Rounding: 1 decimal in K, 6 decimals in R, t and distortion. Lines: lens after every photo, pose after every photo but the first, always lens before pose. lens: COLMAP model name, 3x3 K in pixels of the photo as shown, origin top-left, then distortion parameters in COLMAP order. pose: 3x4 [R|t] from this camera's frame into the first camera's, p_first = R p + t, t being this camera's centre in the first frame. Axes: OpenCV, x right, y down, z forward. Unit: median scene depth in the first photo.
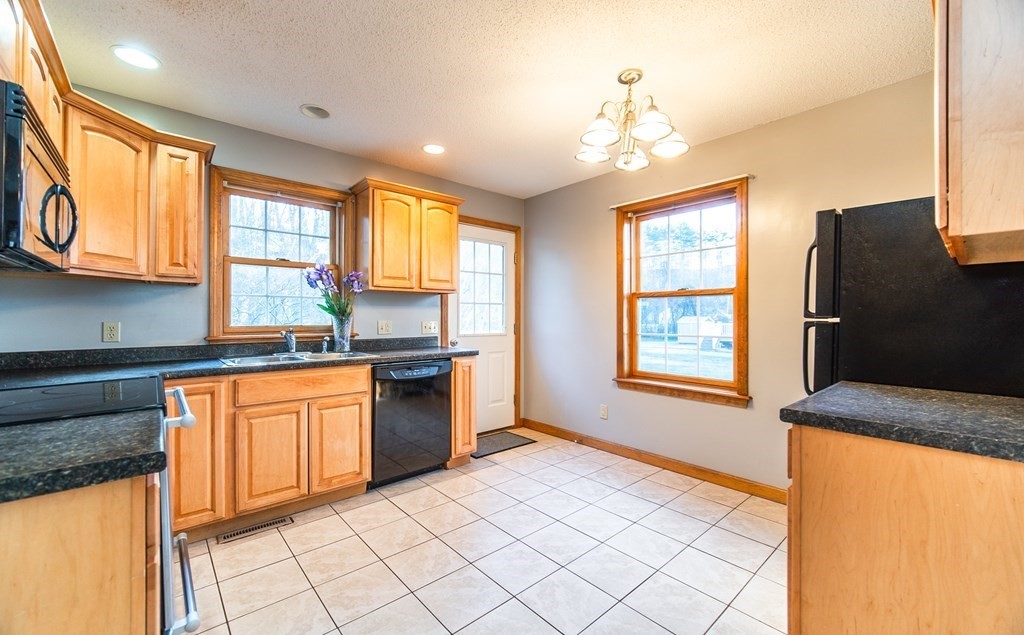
lens RADIAL K [[404.6, 0, 512.0], [0, 404.6, 317.5], [0, 0, 1]] dist [-0.001518, -0.000090]
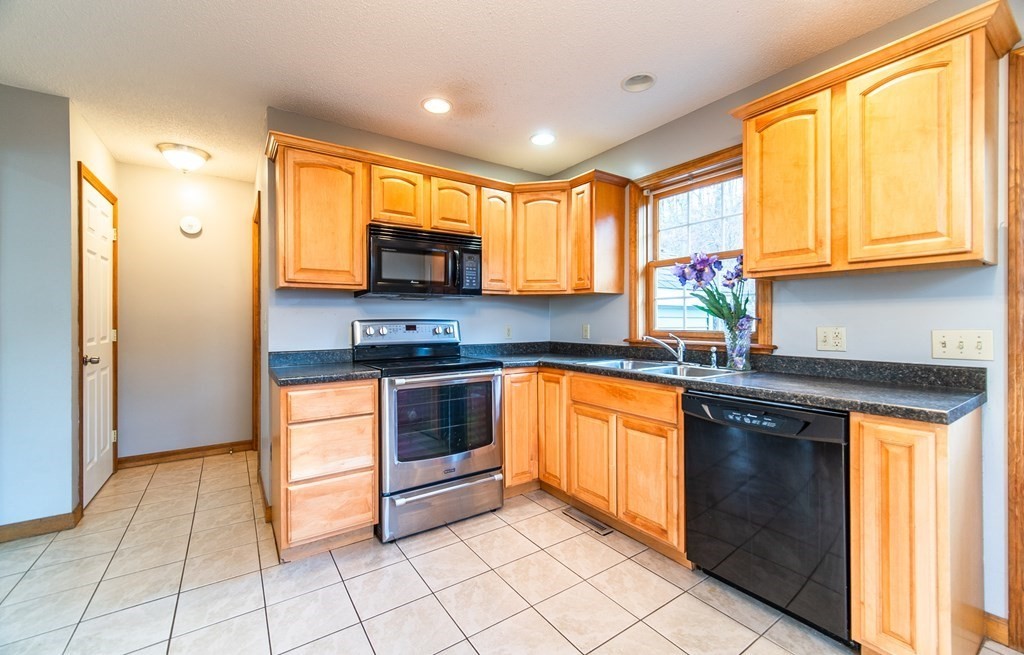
lens RADIAL K [[417.3, 0, 501.3], [0, 417.3, 321.3], [0, 0, 1]] dist [-0.000587, -0.000074]
pose [[-0.137169, 0.001205, -0.990547, 0.384924], [0.000201, 0.999999, 0.001189, -0.001120], [0.990548, -0.000036, -0.137169, 0.735497]]
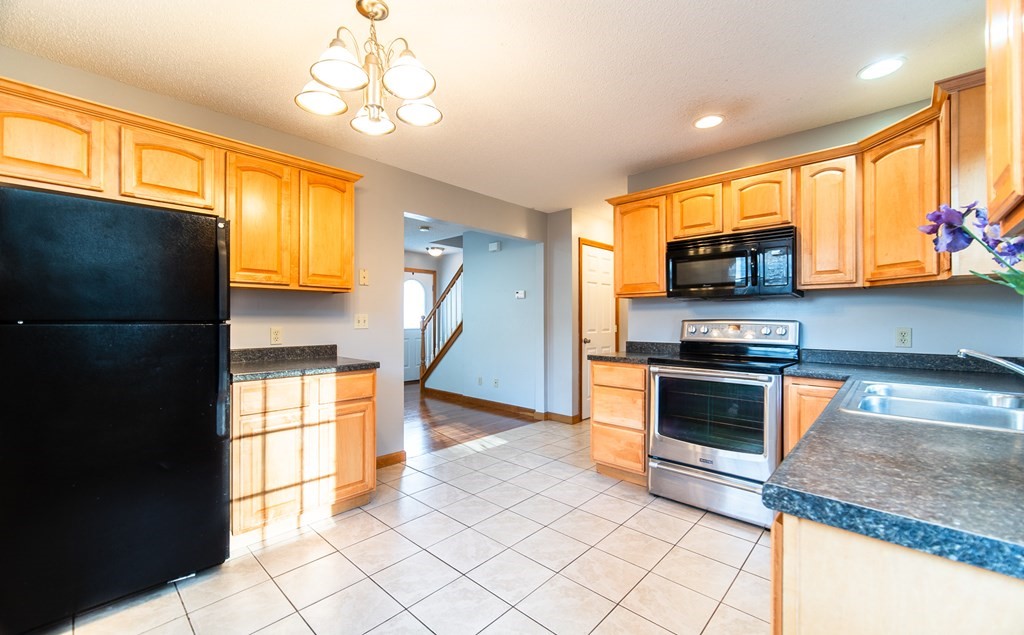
lens RADIAL K [[407.7, 0, 516.7], [0, 407.7, 318.6], [0, 0, 1]] dist [-0.000402, 0.000022]
pose [[-0.994580, -0.001624, -0.103962, 0.068019], [-0.001486, 0.999998, -0.001408, -0.003806], [0.103964, -0.001246, -0.994580, 1.345749]]
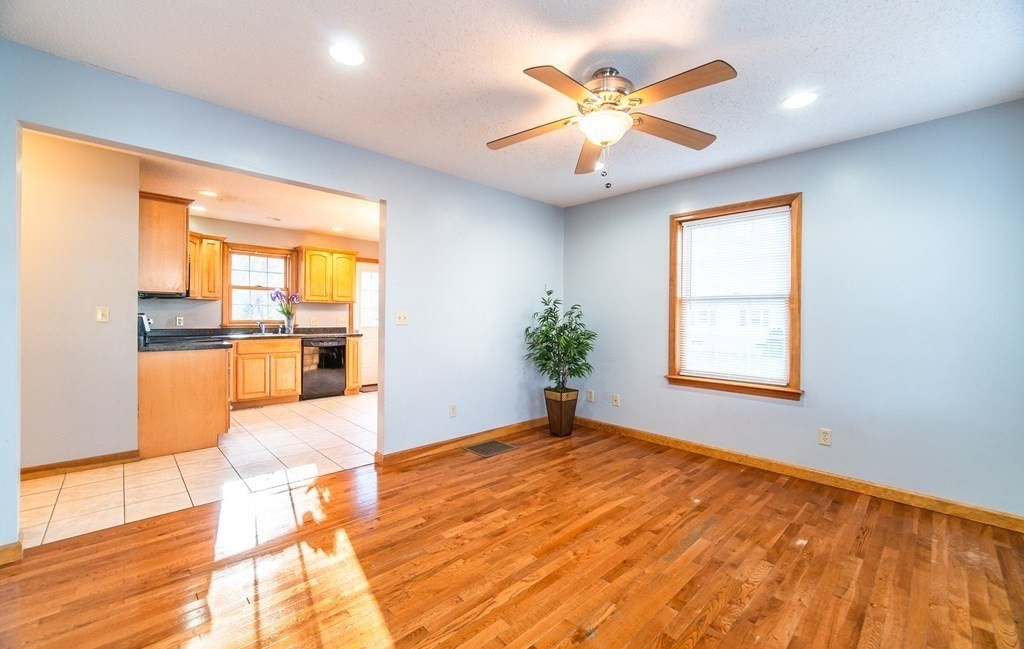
lens RADIAL K [[410.0, 0, 501.9], [0, 410.0, 323.1], [0, 0, 1]] dist [0.000278, 0.000067]
pose [[0.999755, 0.009728, 0.019896, 0.594735], [-0.009943, 0.999893, 0.010750, 0.002712], [-0.019789, -0.010945, 0.999744, -1.044797]]
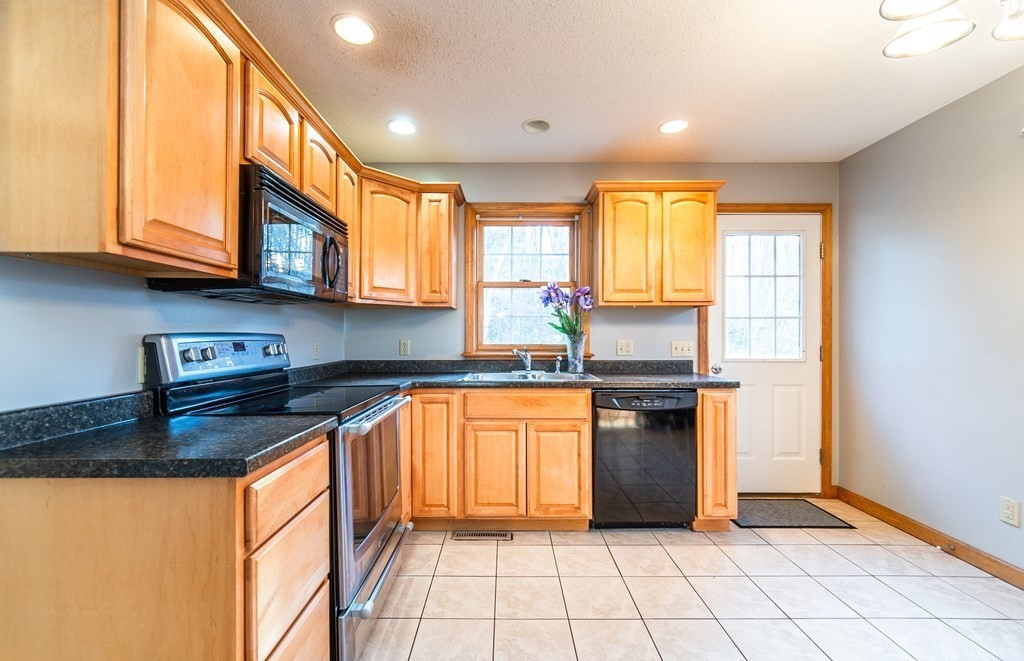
lens RADIAL K [[419.5, 0, 509.9], [0, 419.5, 335.6], [0, 0, 1]] dist [-0.000410, -0.000219]
pose [[0.752356, -0.000221, -0.658757, 0.117763], [-0.001189, 0.999998, -0.001693, -0.000238], [0.658756, 0.002057, 0.752354, 0.172356]]
